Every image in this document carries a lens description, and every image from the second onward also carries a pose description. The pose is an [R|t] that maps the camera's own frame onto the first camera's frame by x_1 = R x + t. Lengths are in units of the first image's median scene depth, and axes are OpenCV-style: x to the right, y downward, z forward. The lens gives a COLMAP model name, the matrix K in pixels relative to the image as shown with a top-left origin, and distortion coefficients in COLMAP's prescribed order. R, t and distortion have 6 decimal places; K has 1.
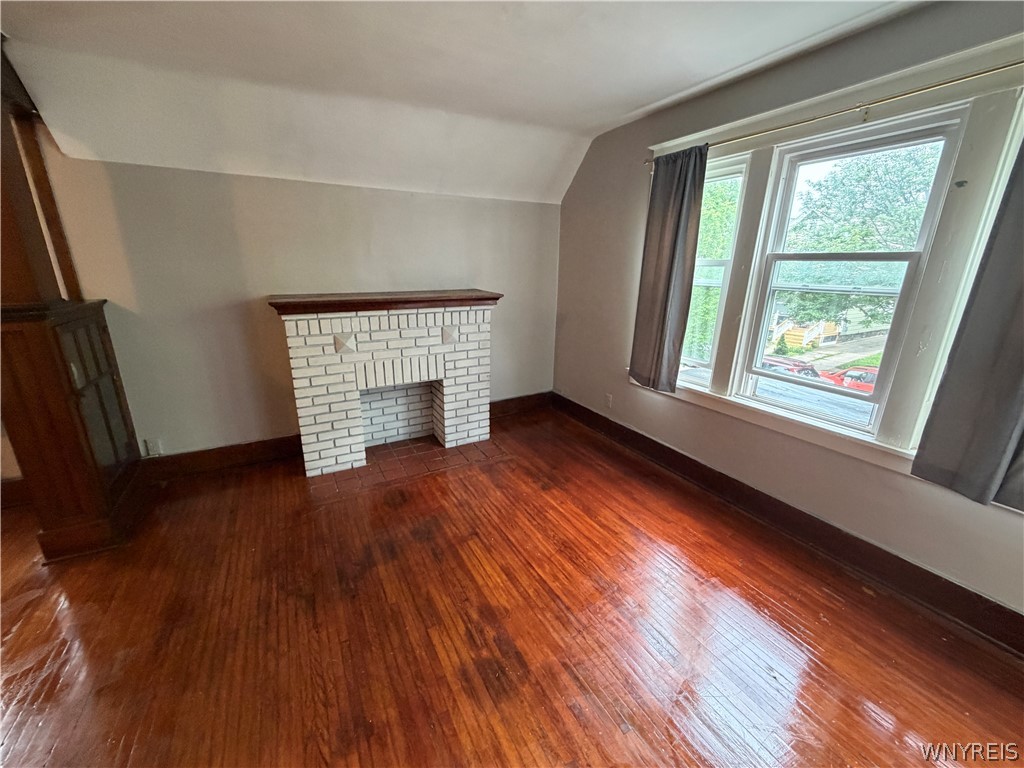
lens RADIAL K [[409.4, 0, 507.1], [0, 409.4, 383.4], [0, 0, 1]] dist [-0.002244, 0.000453]
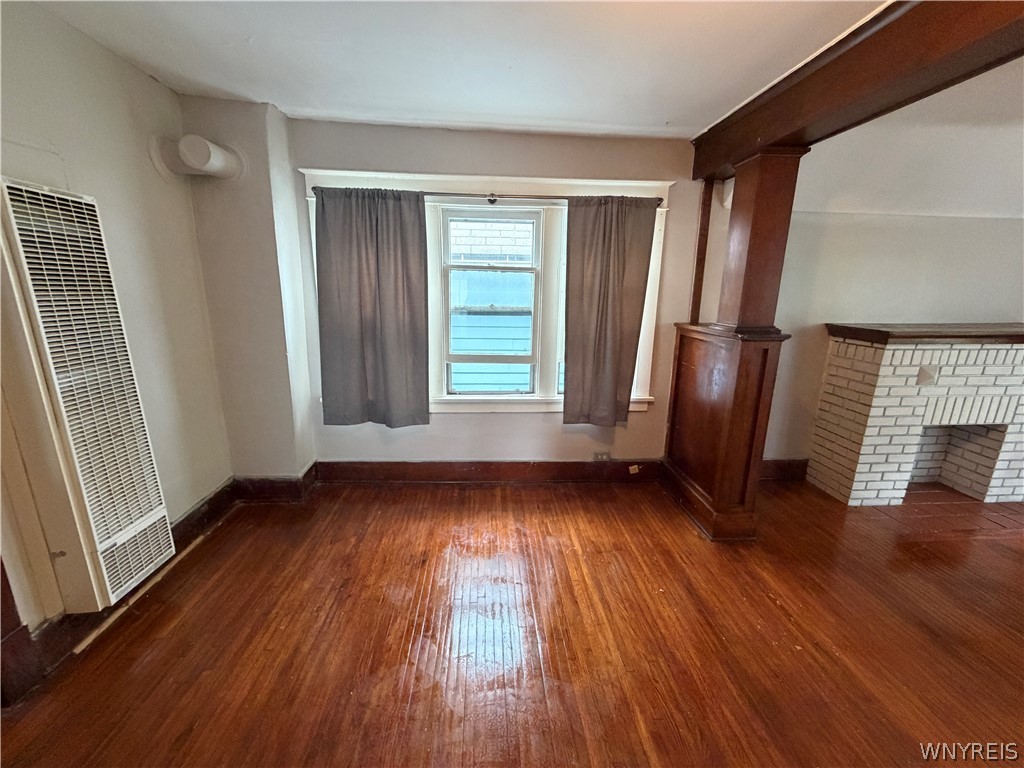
lens RADIAL K [[409.4, 0, 510.8], [0, 409.4, 390.9], [0, 0, 1]] dist [-0.002244, 0.000453]
pose [[0.909062, 0.097429, -0.405111, -0.899384], [-0.121036, 0.992099, -0.033005, 0.088439], [0.398694, 0.079037, 0.913672, -0.270049]]
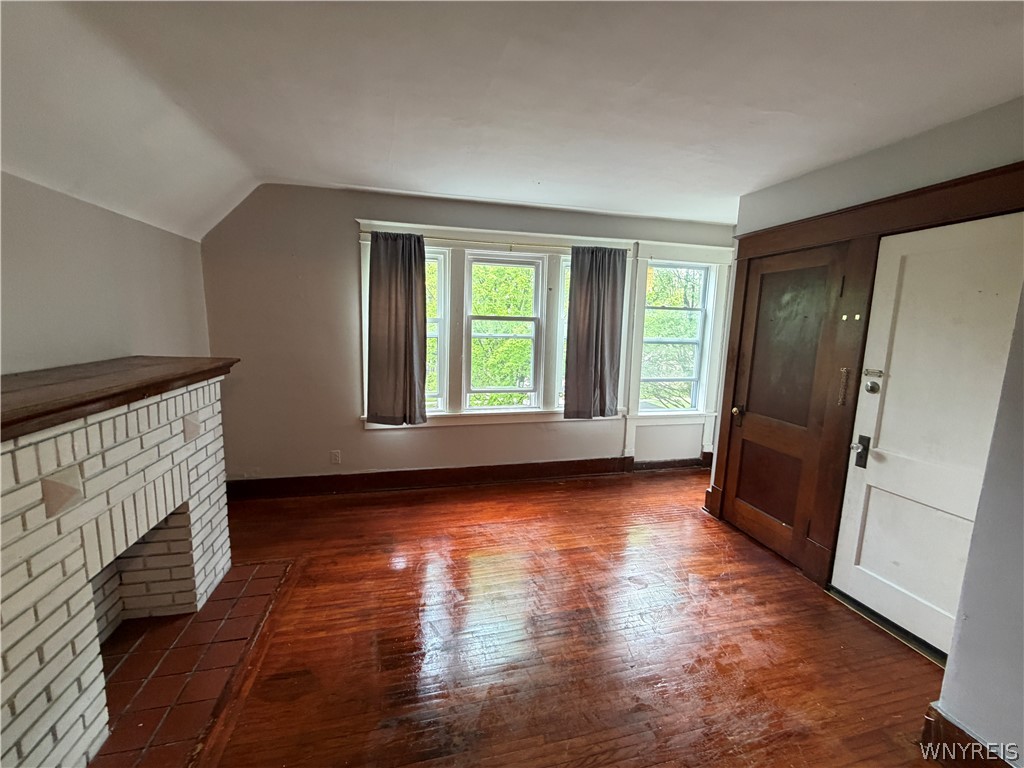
lens RADIAL K [[409.4, 0, 509.6], [0, 409.4, 385.0], [0, 0, 1]] dist [-0.002244, 0.000453]
pose [[0.249108, -0.147763, 0.957137, -0.689647], [0.251465, 0.964265, 0.083416, -0.124215], [-0.935260, 0.219907, 0.277363, 0.392044]]
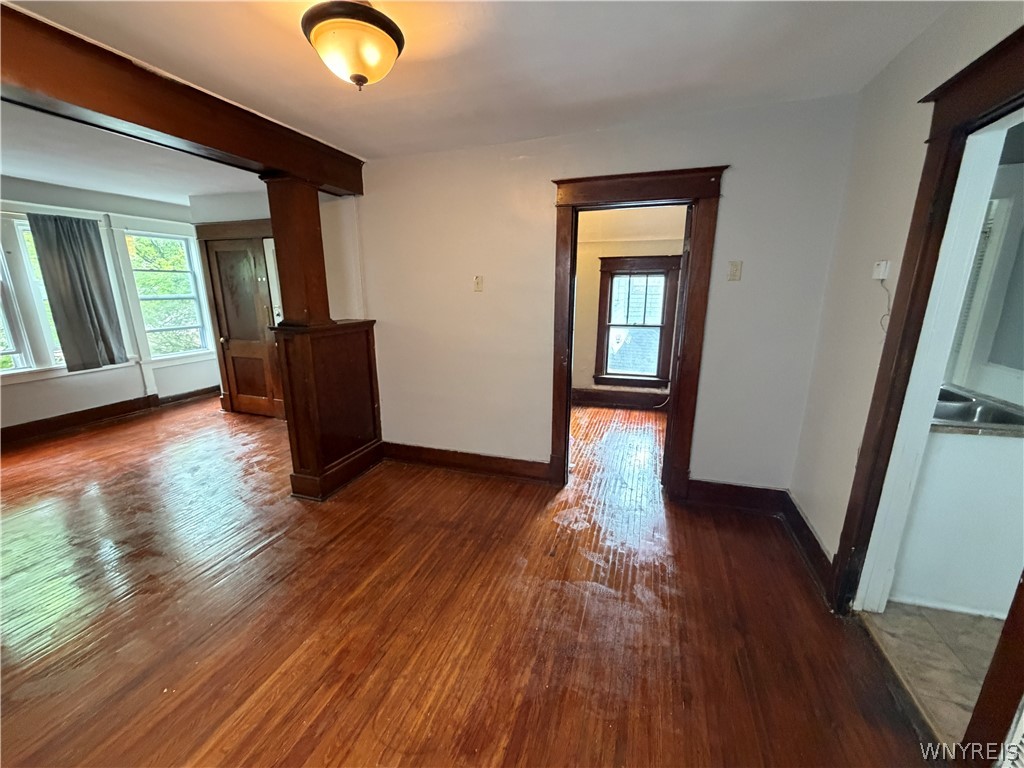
lens RADIAL K [[409.4, 0, 511.7], [0, 409.4, 384.8], [0, 0, 1]] dist [-0.002244, 0.000453]
pose [[-0.682035, -0.180933, 0.708584, -1.549394], [0.198428, 0.886780, 0.417429, -0.121291], [-0.703885, 0.425304, -0.568913, 0.348202]]
